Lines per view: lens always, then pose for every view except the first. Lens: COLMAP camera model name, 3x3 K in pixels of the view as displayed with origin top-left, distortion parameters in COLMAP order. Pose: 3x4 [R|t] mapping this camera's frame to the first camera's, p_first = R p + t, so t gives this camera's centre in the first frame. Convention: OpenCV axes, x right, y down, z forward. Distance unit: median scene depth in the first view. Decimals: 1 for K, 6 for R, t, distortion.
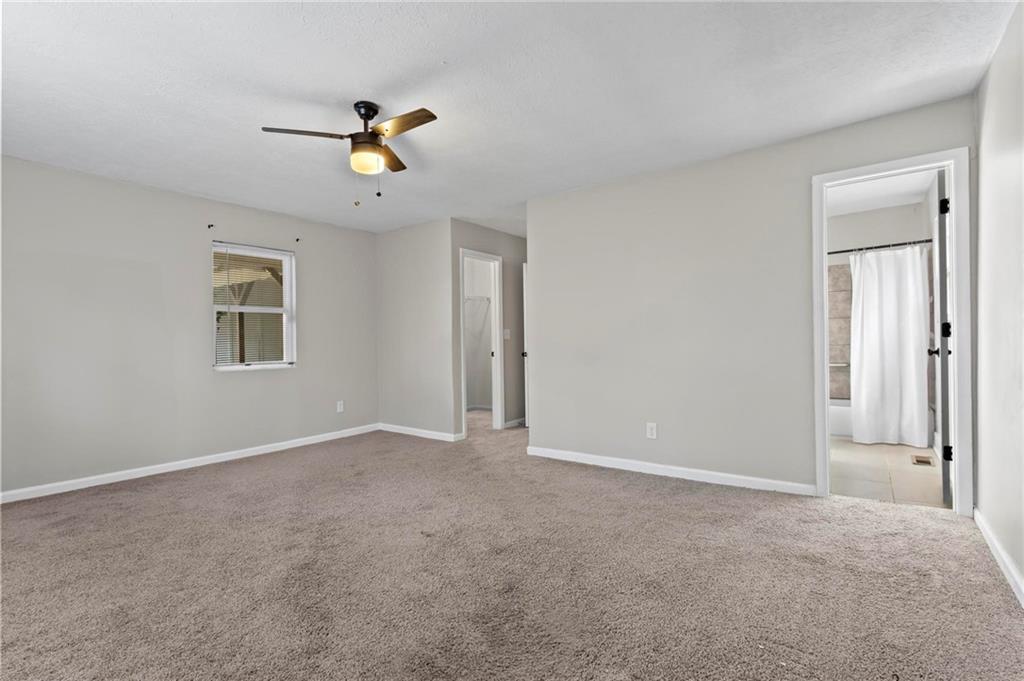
lens RADIAL K [[487.7, 0, 500.5], [0, 487.7, 333.4], [0, 0, 1]] dist [-0.002611, 0.002402]
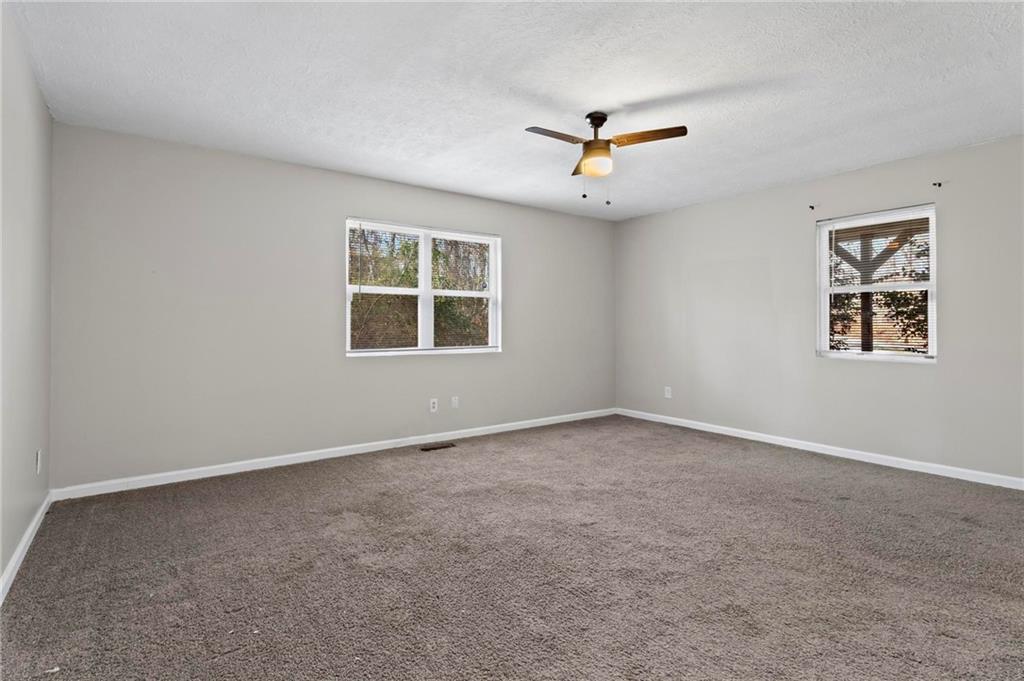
lens RADIAL K [[487.7, 0, 500.5], [0, 487.7, 333.4], [0, 0, 1]] dist [-0.002611, 0.002402]
pose [[-0.289275, 0.022797, -0.956975, 0.712985], [0.014591, 0.999705, 0.019404, 0.004400], [0.957135, -0.008350, -0.289522, 0.955550]]
